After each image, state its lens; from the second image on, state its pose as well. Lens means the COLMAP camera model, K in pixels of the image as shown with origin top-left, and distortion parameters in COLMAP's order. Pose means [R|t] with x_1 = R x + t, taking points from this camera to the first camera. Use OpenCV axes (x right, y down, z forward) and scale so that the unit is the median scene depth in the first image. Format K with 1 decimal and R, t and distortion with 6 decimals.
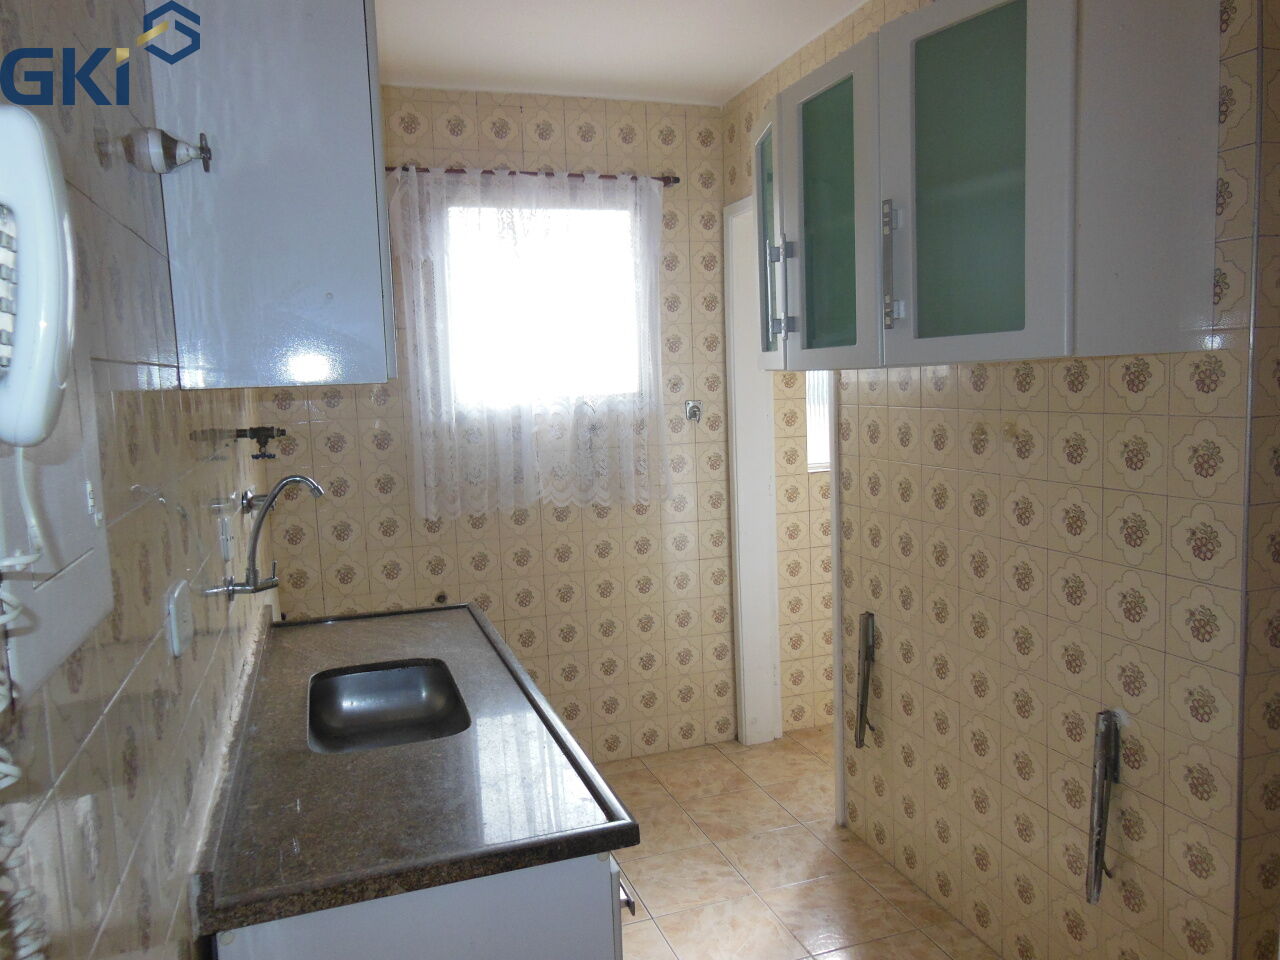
lens RADIAL K [[945.7, 0, 644.3], [0, 945.7, 473.2], [0, 0, 1]] dist [-0.005659, 0.026598]
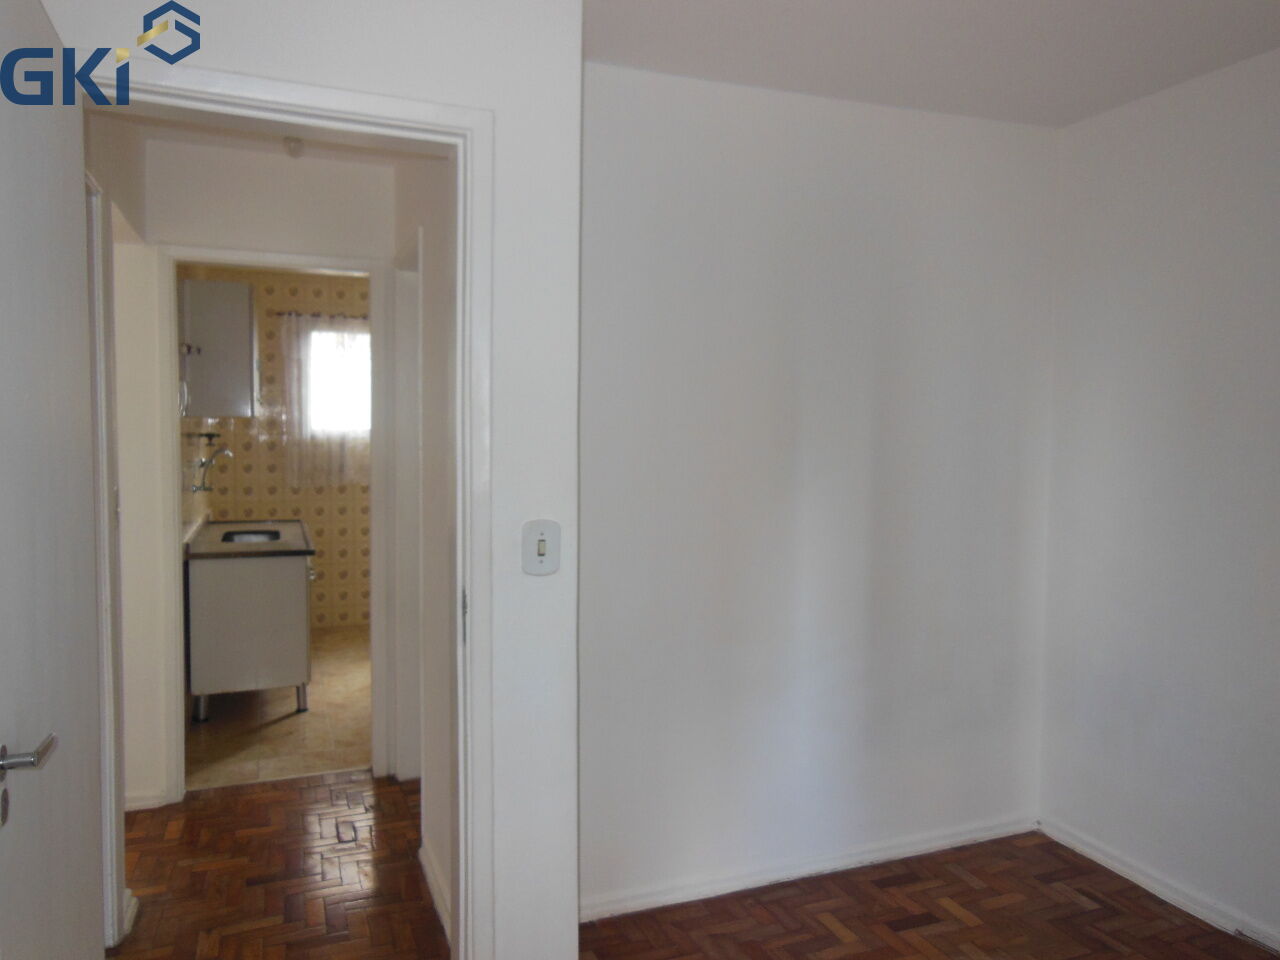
lens RADIAL K [[945.7, 0, 635.1], [0, 945.7, 486.2], [0, 0, 1]] dist [-0.005659, 0.026598]
pose [[0.998273, 0.045149, 0.037577, 0.417975], [-0.043524, 0.998126, -0.043007, 0.101809], [-0.039449, 0.041298, 0.998368, -1.019129]]
